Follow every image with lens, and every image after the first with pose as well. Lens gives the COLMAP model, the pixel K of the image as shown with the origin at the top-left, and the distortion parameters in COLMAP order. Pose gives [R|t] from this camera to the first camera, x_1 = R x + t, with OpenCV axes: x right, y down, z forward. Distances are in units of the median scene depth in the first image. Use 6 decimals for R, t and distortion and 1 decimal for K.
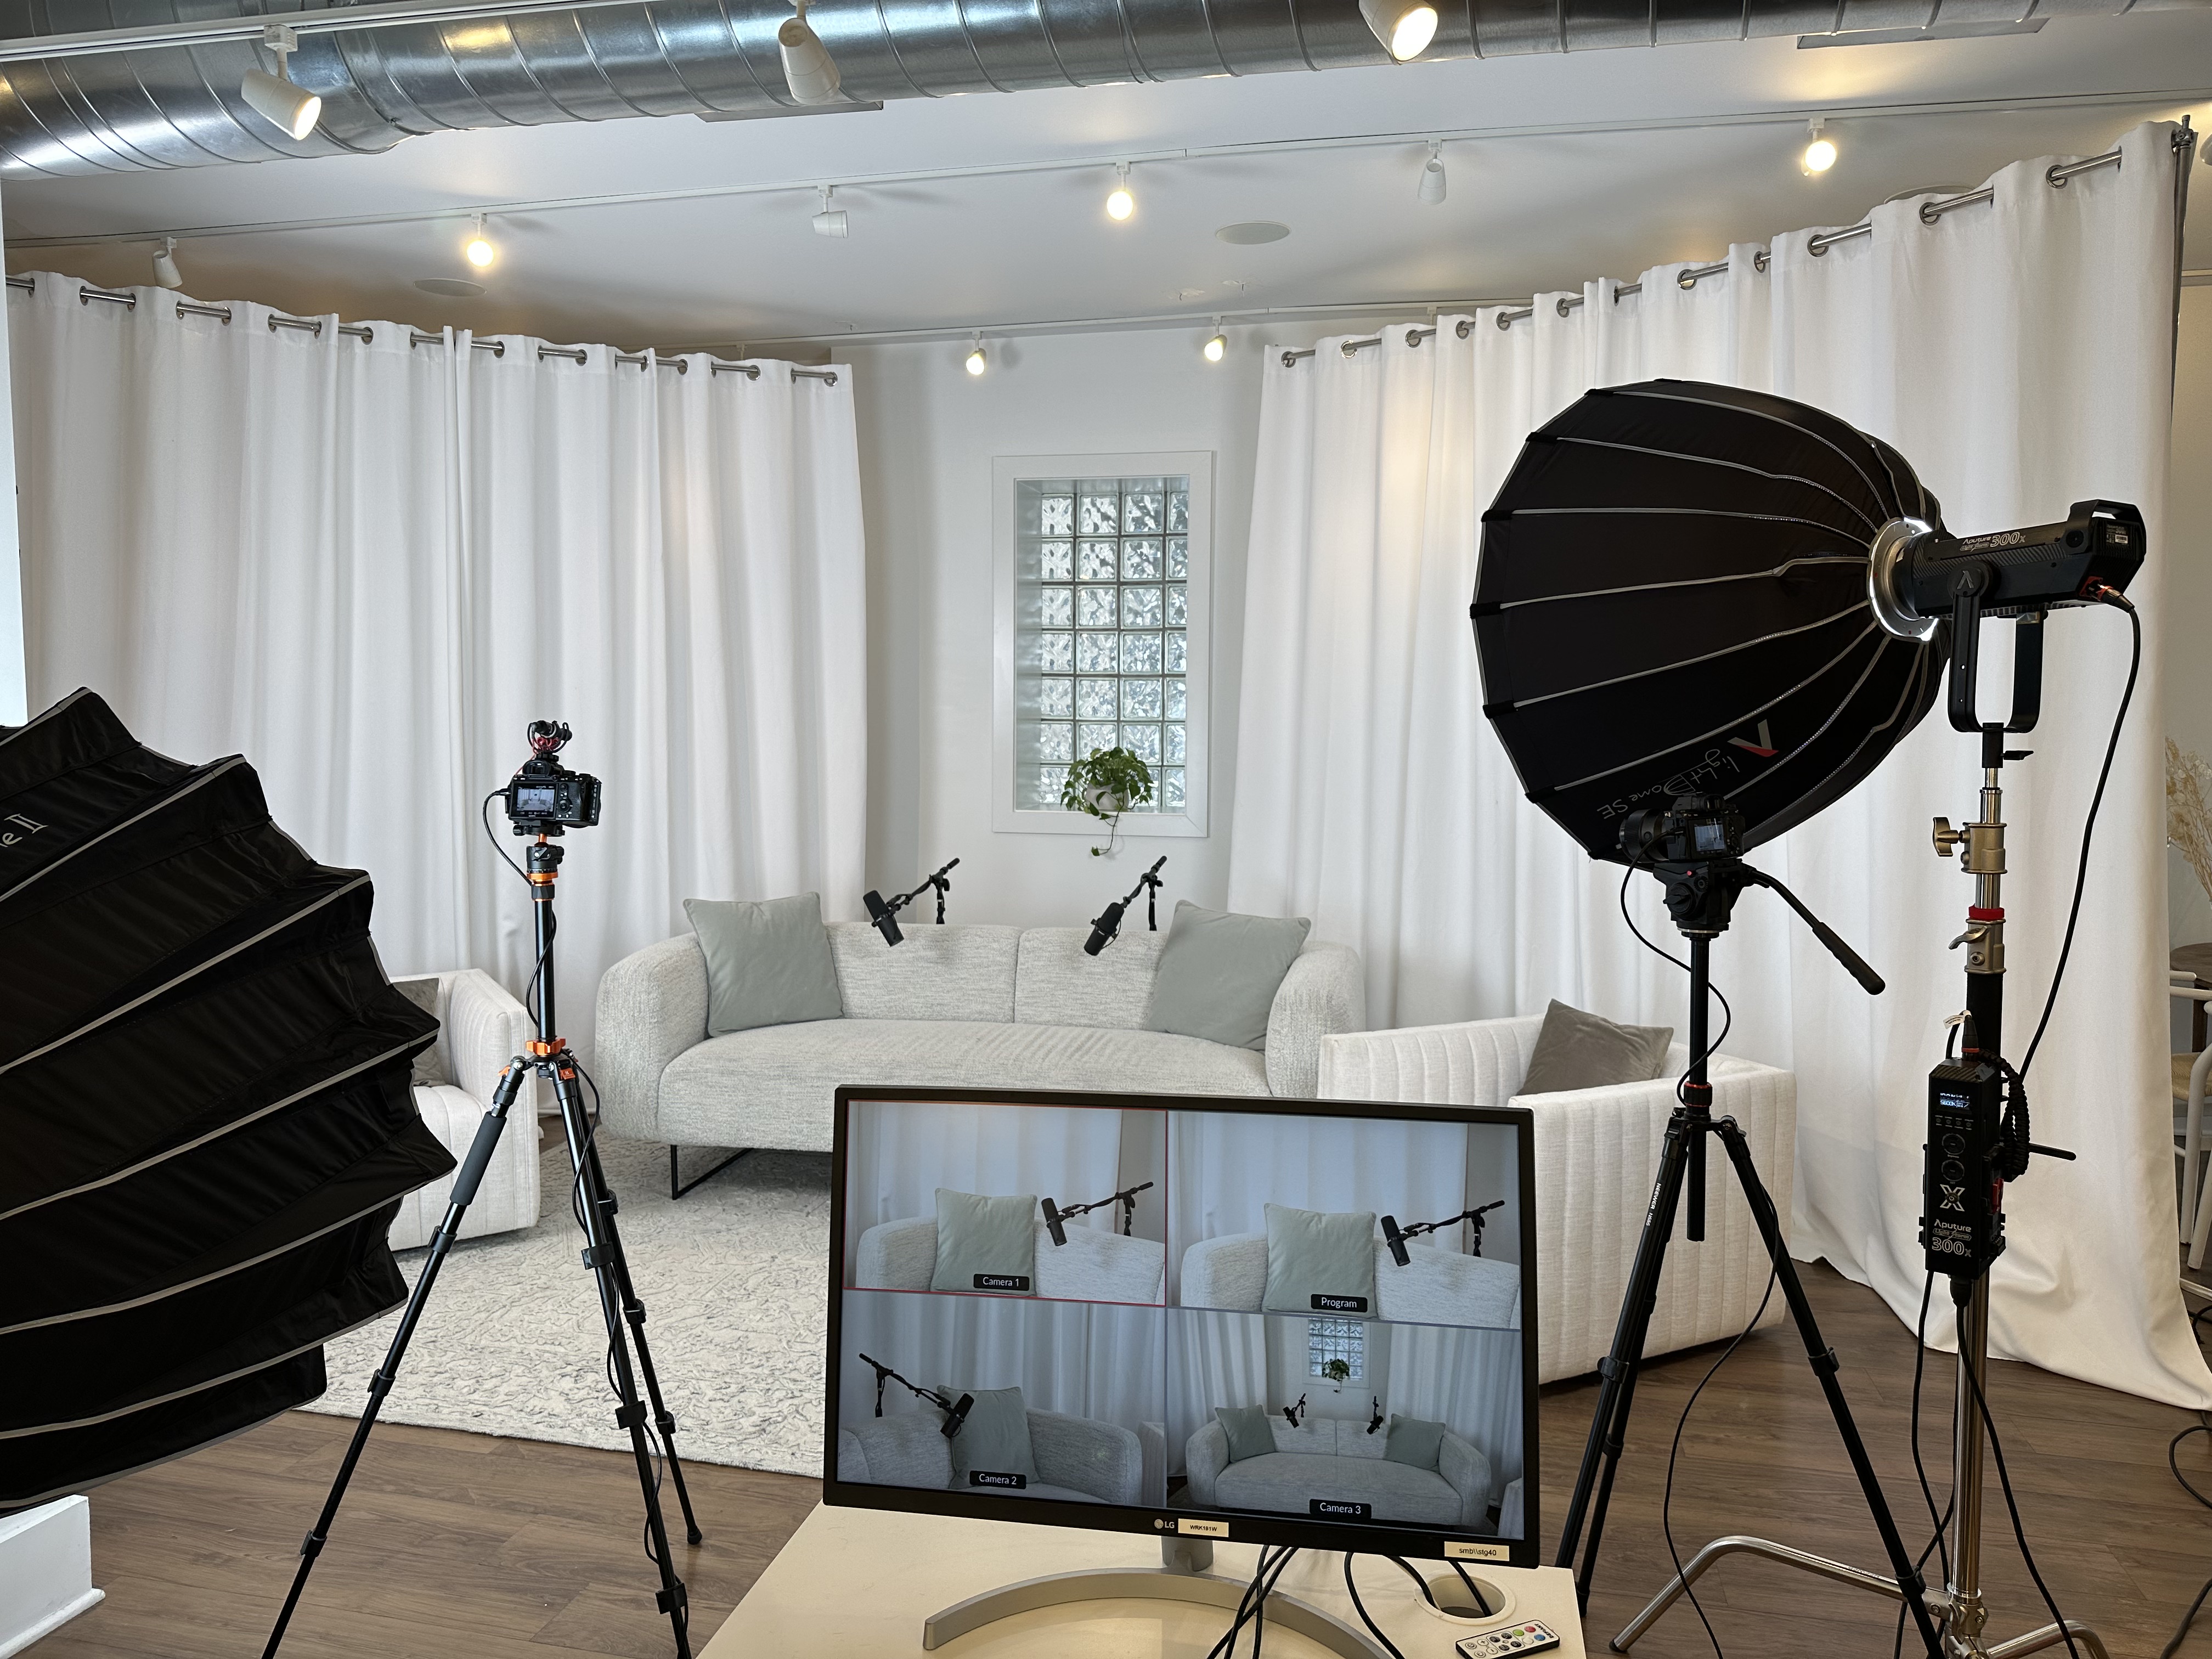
lens RADIAL K [[1583.2, 0, 1095.7], [0, 1583.2, 846.4], [0, 0, 1]] dist [0.054679, -0.080096]
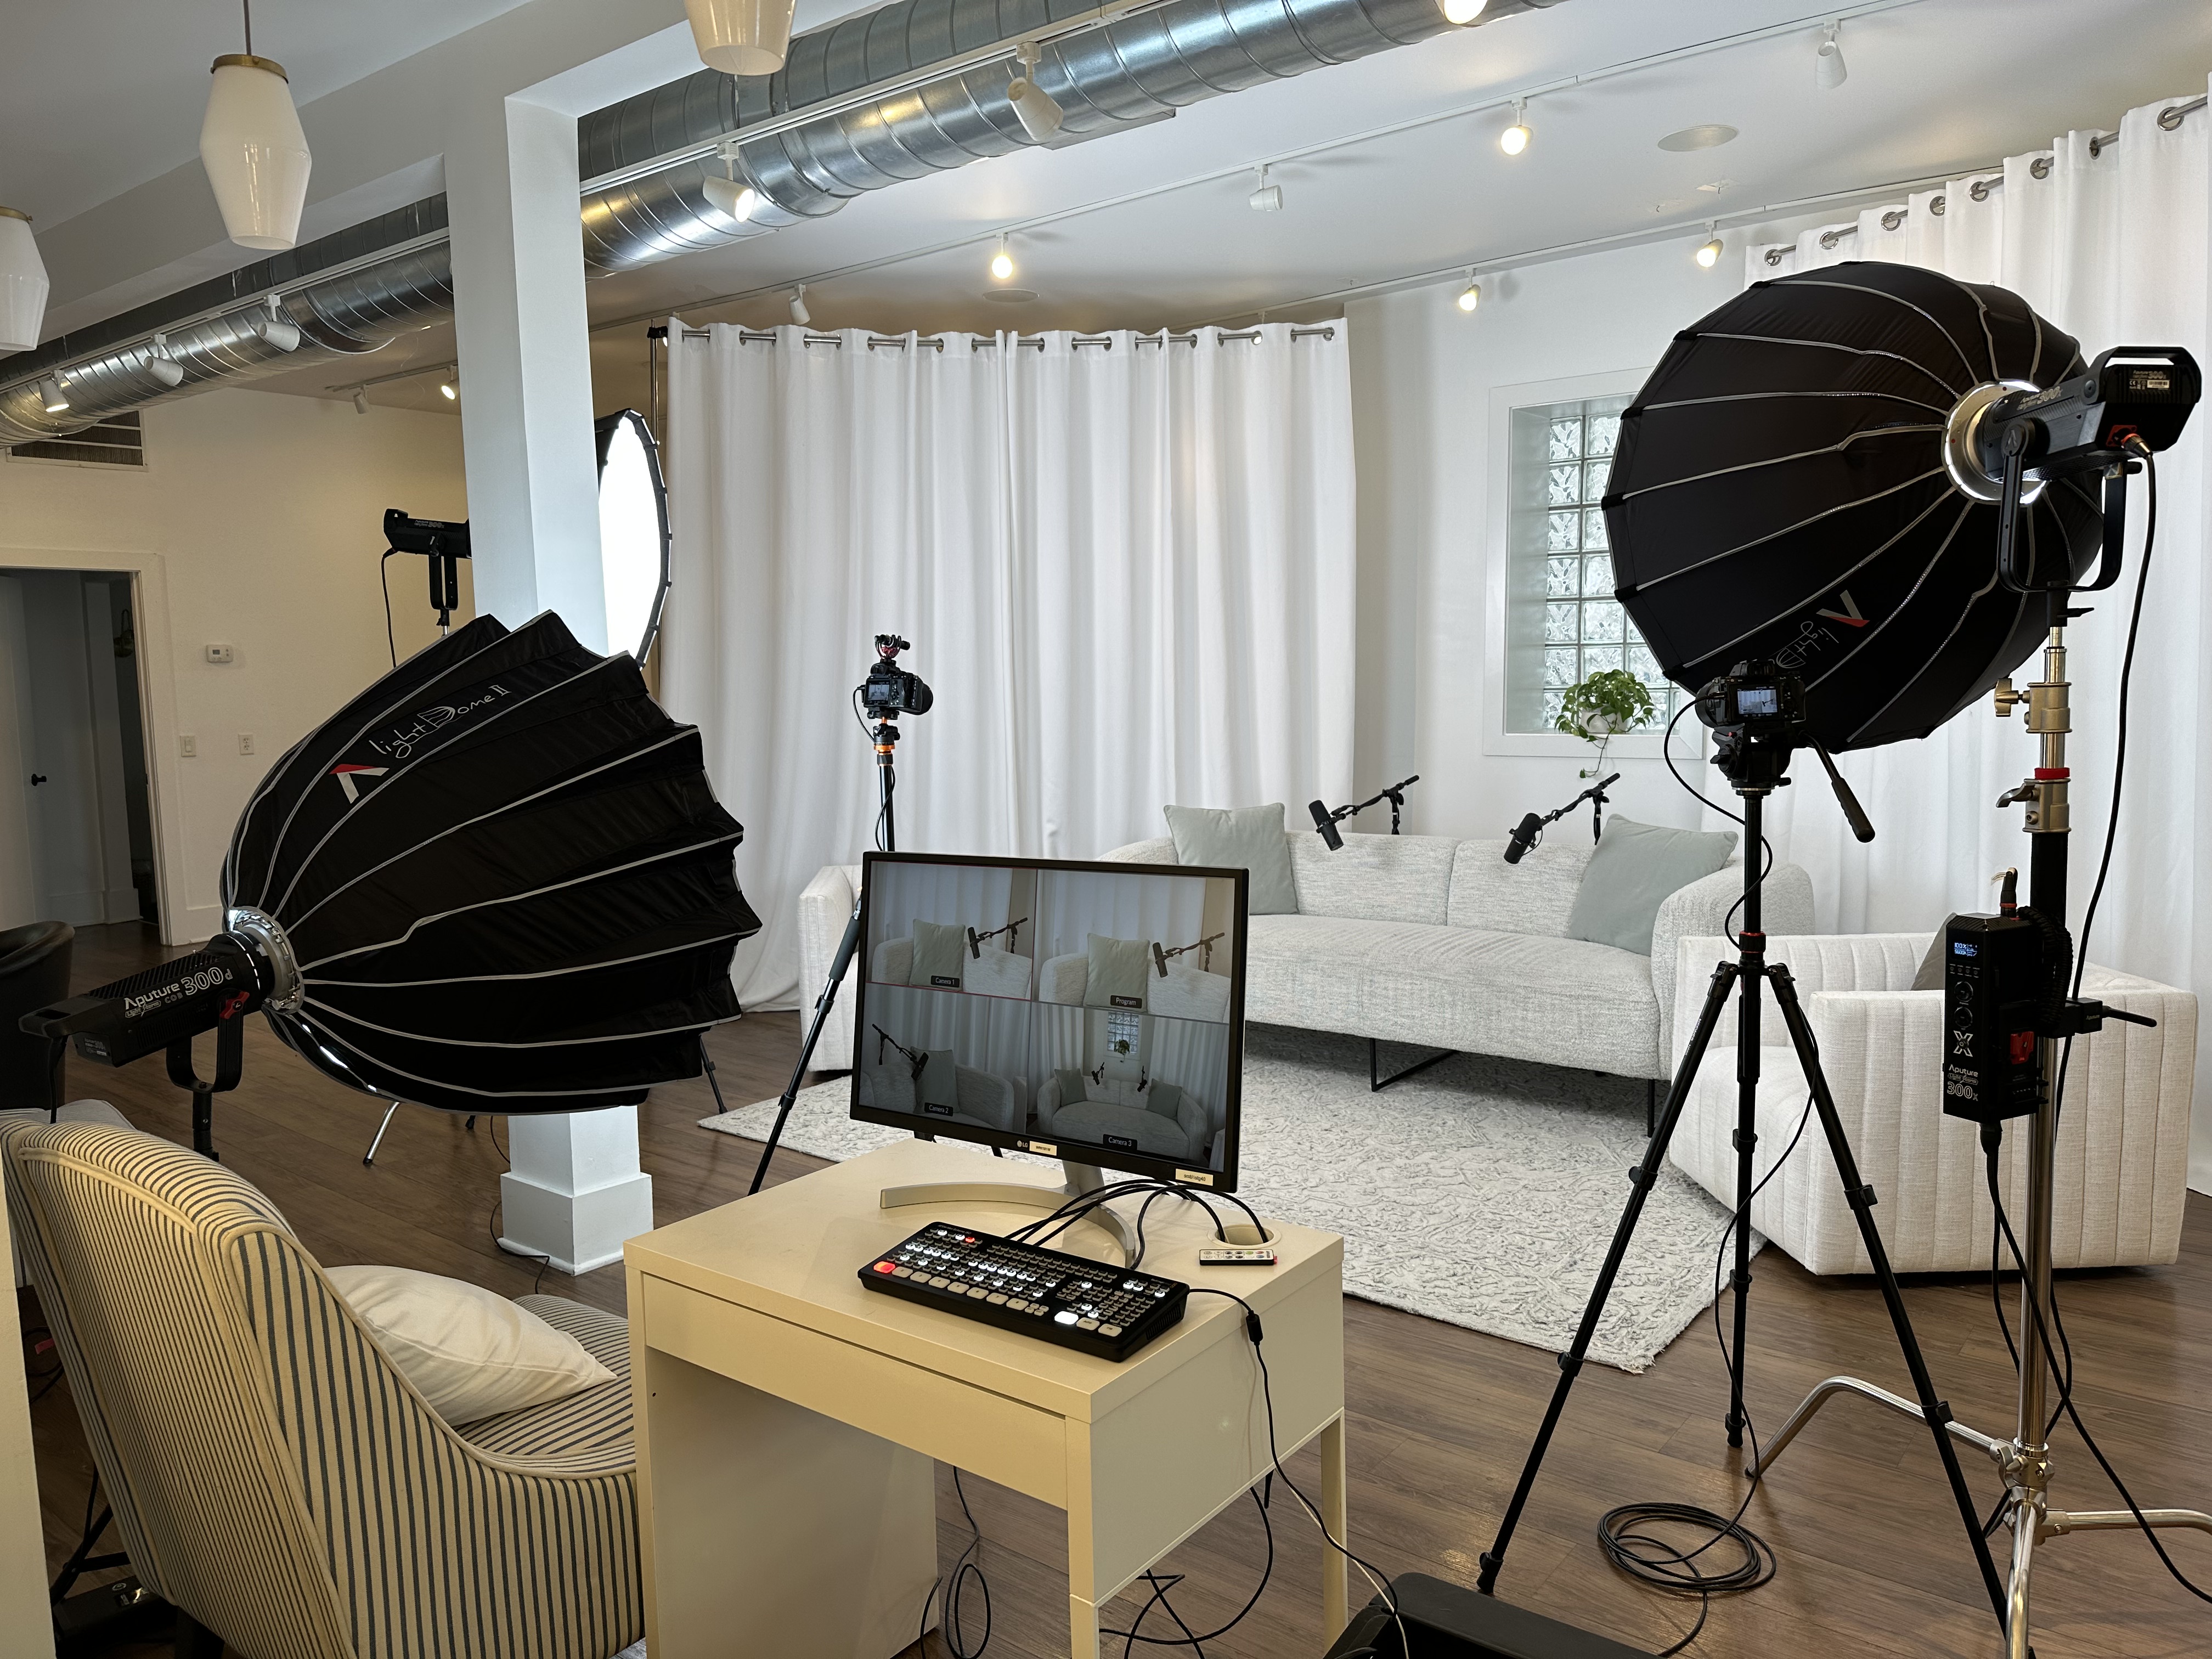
lens RADIAL K [[1583.2, 0, 1083.7], [0, 1583.2, 888.9], [0, 0, 1]] dist [0.054679, -0.080096]
pose [[0.898608, 0.037135, -0.437179, 0.402322], [-0.013682, 0.998299, 0.056674, 0.058663], [0.438539, -0.044946, 0.897587, -0.154434]]
